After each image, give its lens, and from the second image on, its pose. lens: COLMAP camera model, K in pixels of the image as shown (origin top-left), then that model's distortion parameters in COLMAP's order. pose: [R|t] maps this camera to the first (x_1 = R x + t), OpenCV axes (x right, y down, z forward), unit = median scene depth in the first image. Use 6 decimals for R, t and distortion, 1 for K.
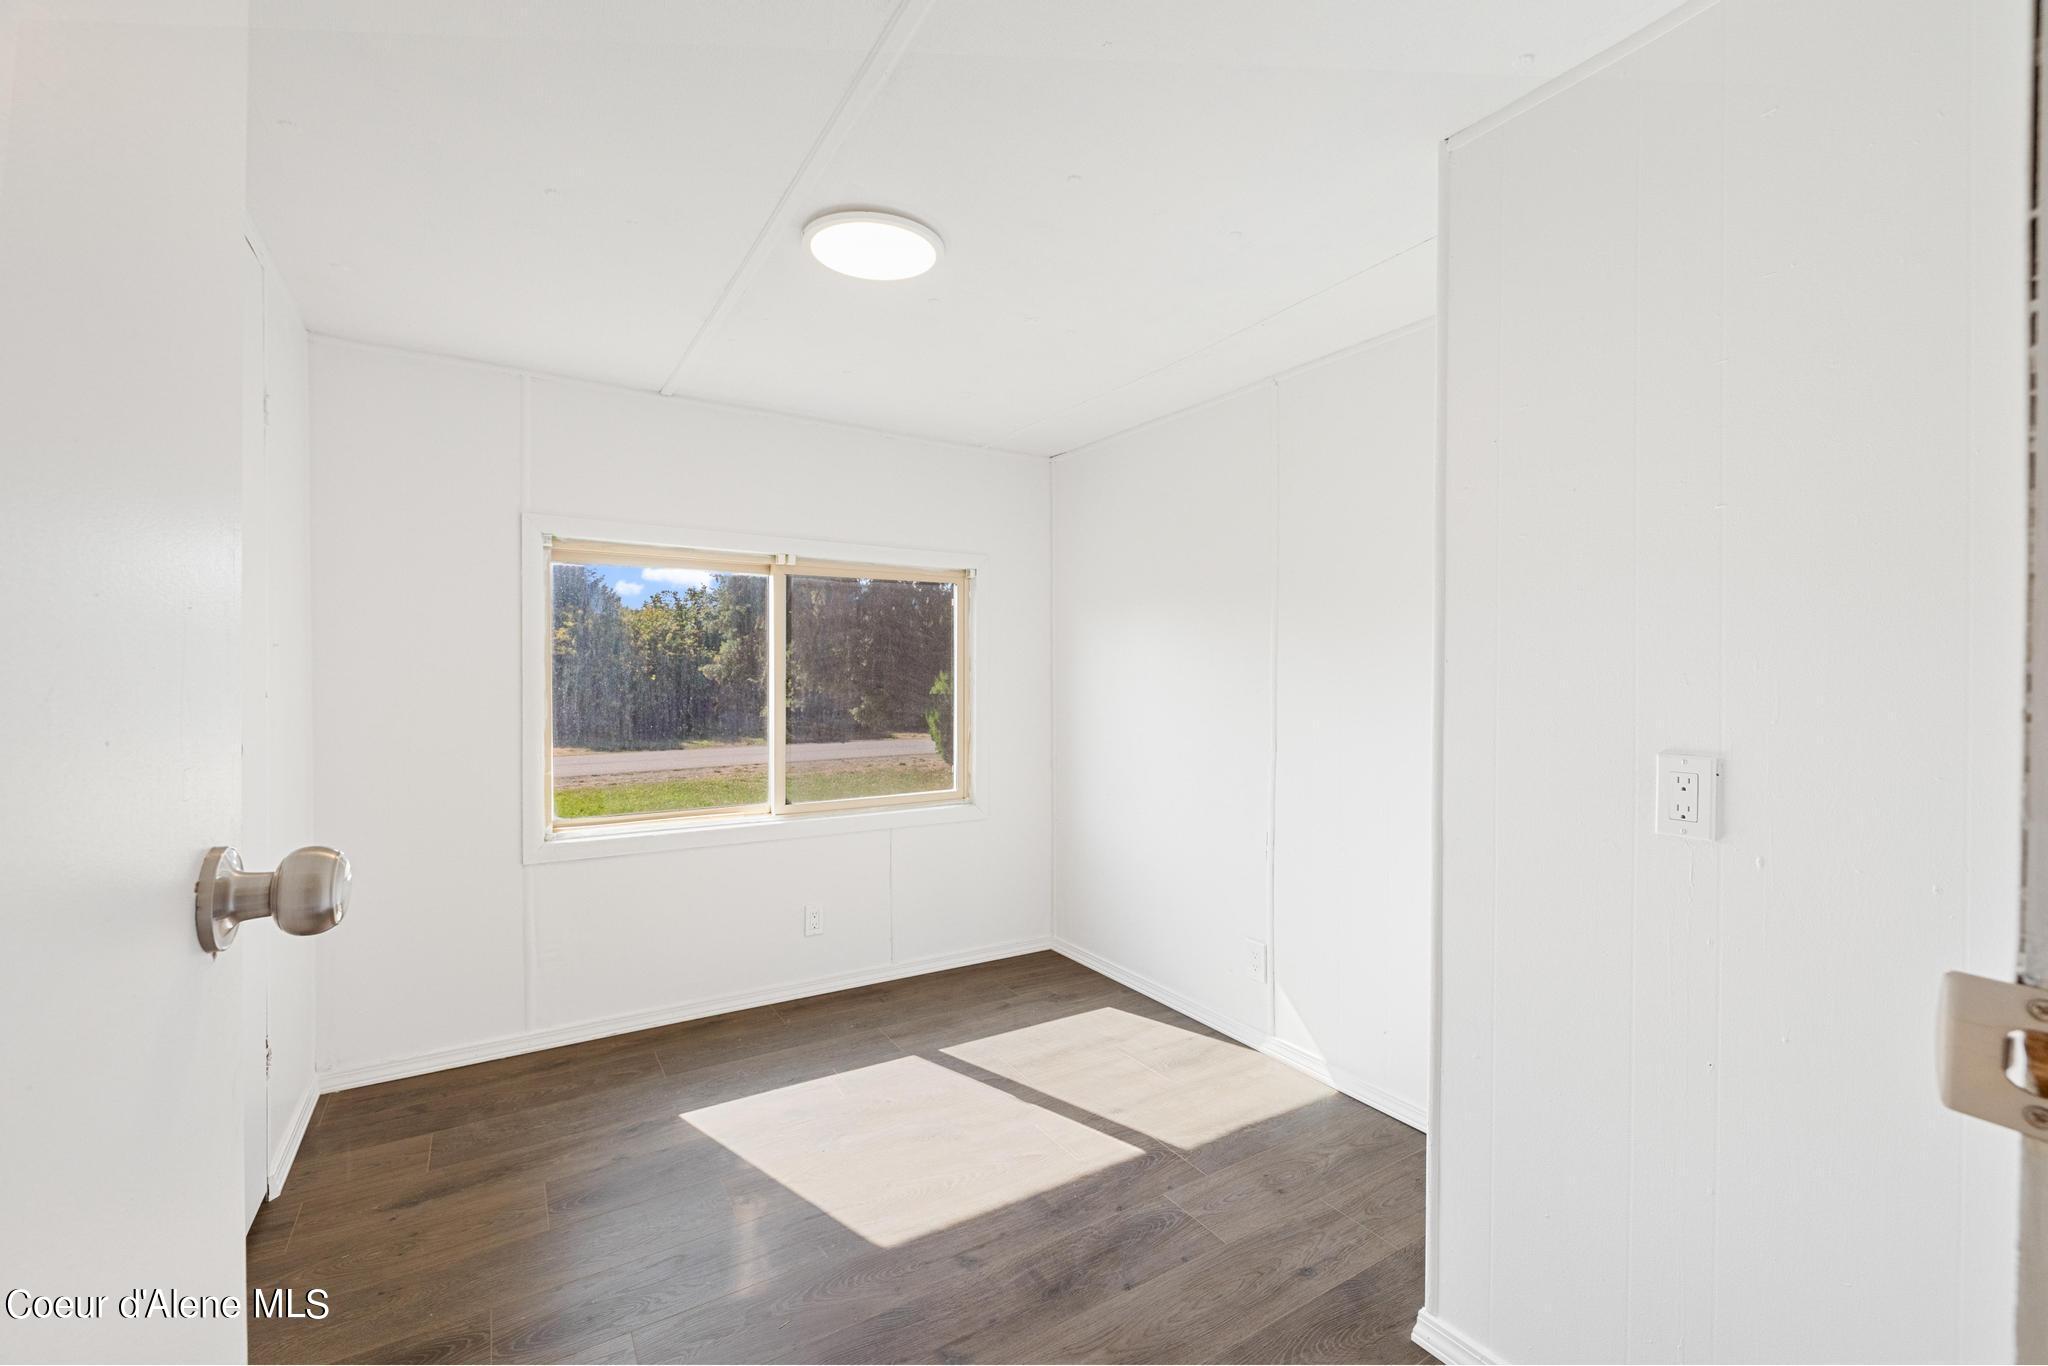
lens RADIAL K [[848.0, 0, 1014.7], [0, 848.0, 683.2], [0, 0, 1]] dist [-0.001074, -0.000567]
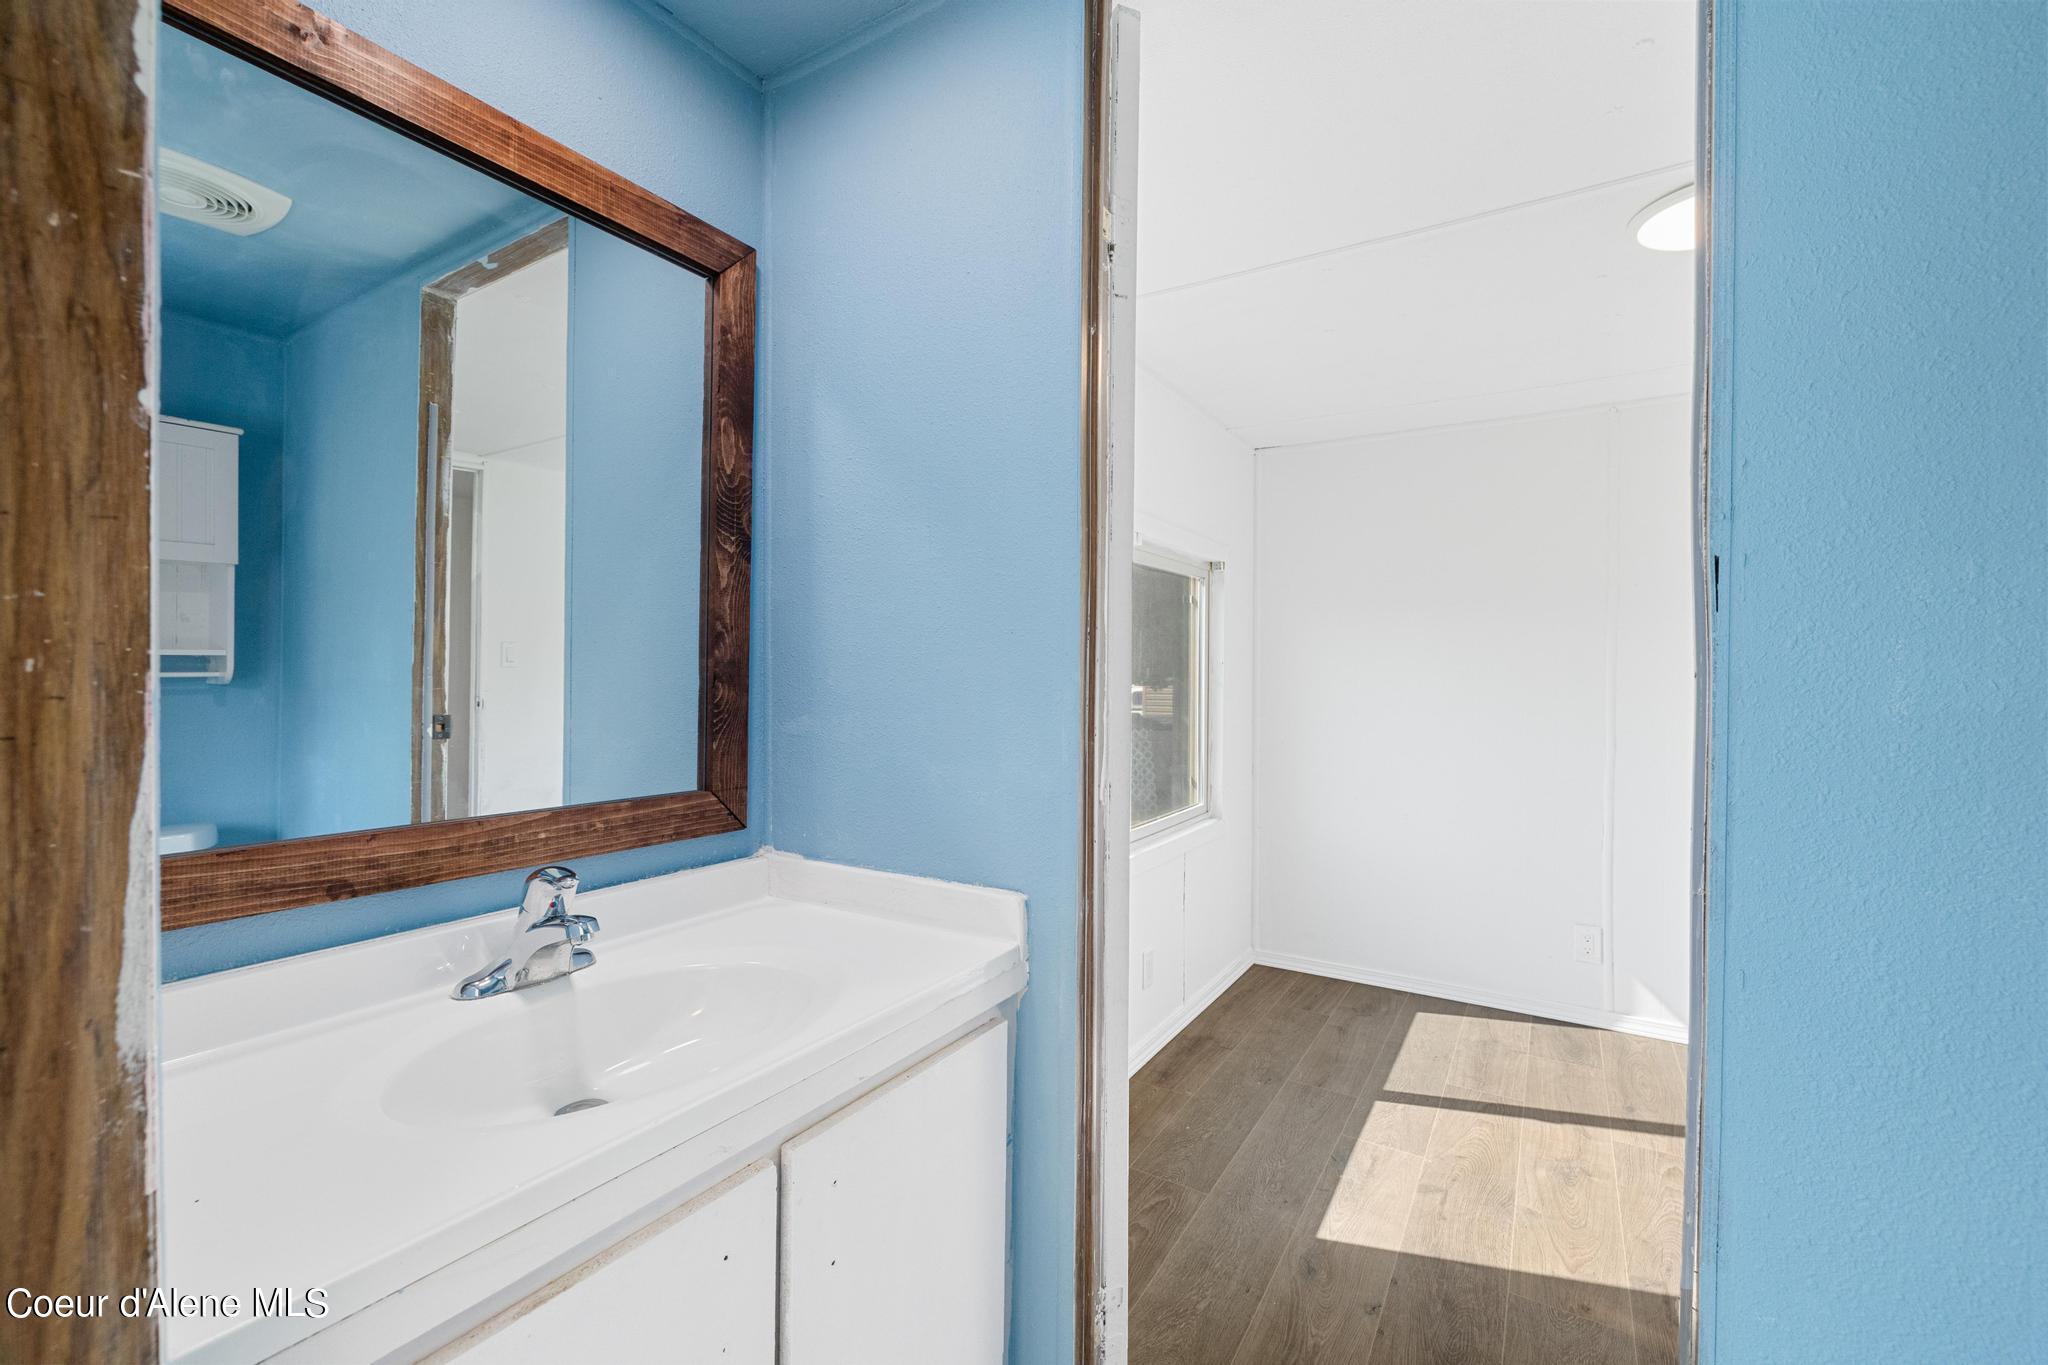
lens RADIAL K [[848.0, 0, 1021.4], [0, 848.0, 679.9], [0, 0, 1]] dist [-0.001074, -0.000567]
pose [[0.903148, 0.001184, 0.429328, -0.744248], [-0.000341, 0.999998, -0.002042, -0.005399], [-0.429329, 0.001698, 0.903146, 0.304471]]
